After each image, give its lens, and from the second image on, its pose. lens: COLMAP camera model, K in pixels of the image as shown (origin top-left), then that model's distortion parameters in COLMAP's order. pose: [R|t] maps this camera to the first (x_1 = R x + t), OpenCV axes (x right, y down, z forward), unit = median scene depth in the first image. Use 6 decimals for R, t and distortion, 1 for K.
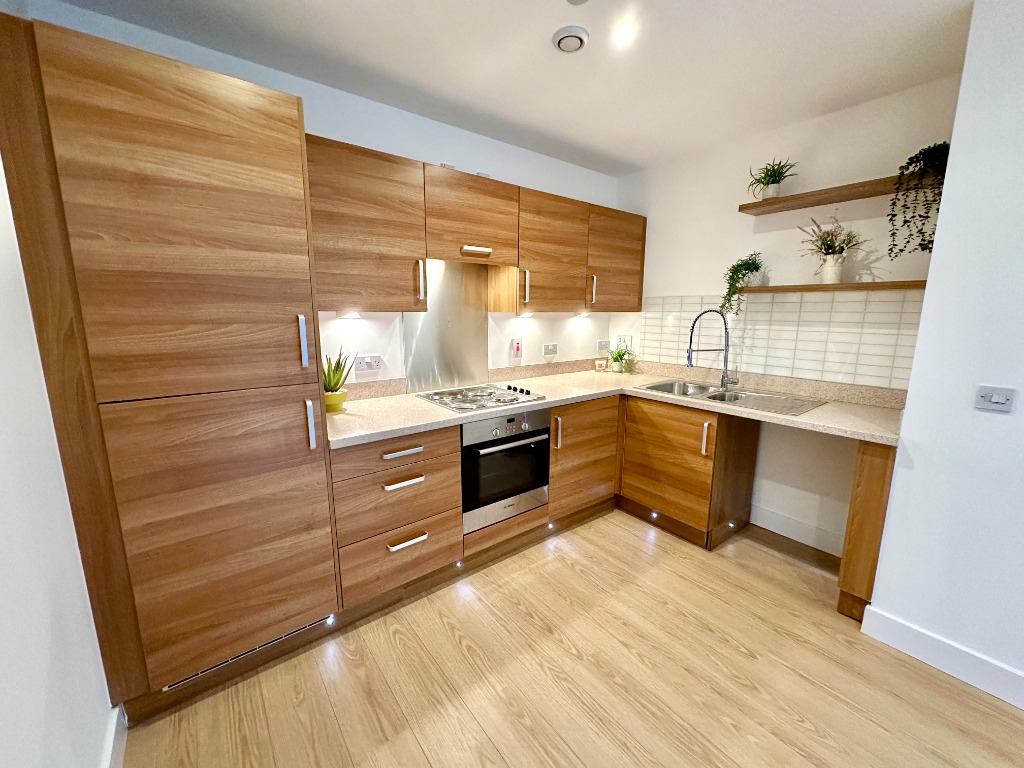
lens RADIAL K [[405.9, 0, 512.0], [0, 405.9, 384.0], [0, 0, 1]] dist [-0.003829, -0.000255]
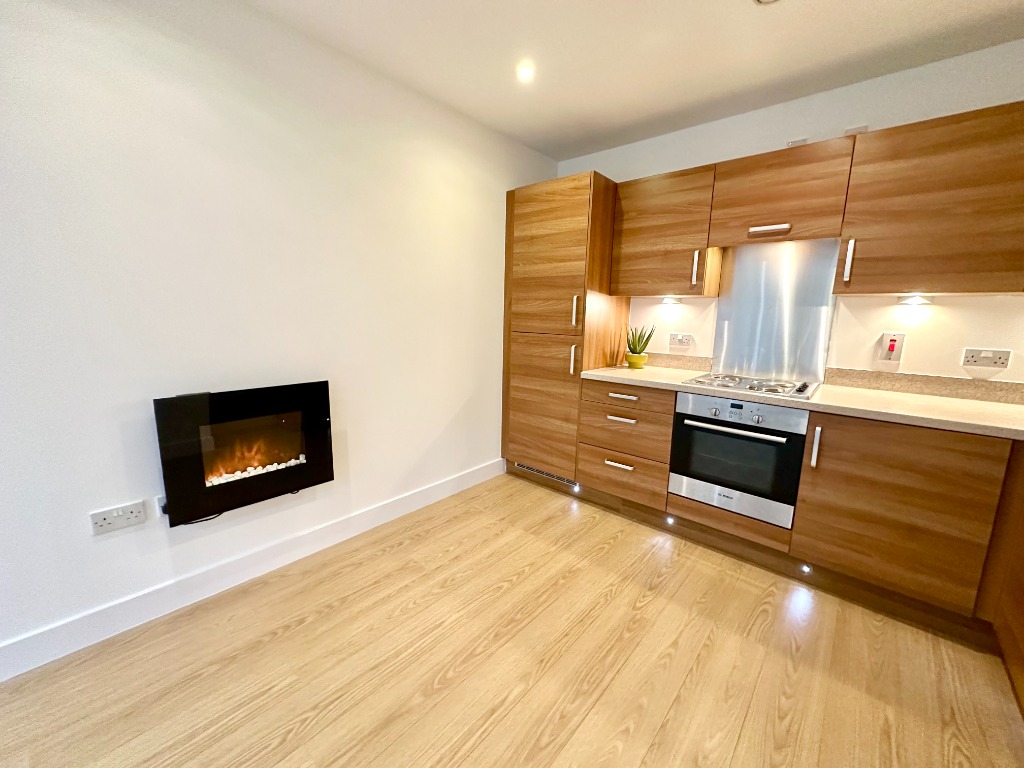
lens RADIAL K [[410.6, 0, 512.0], [0, 410.6, 384.0], [0, 0, 1]] dist [-0.000579, 0.000026]
pose [[0.184222, 0.168279, -0.968372, 0.925494], [-0.196127, 0.971715, 0.131549, 0.018005], [0.963118, 0.165690, 0.212015, 0.315008]]
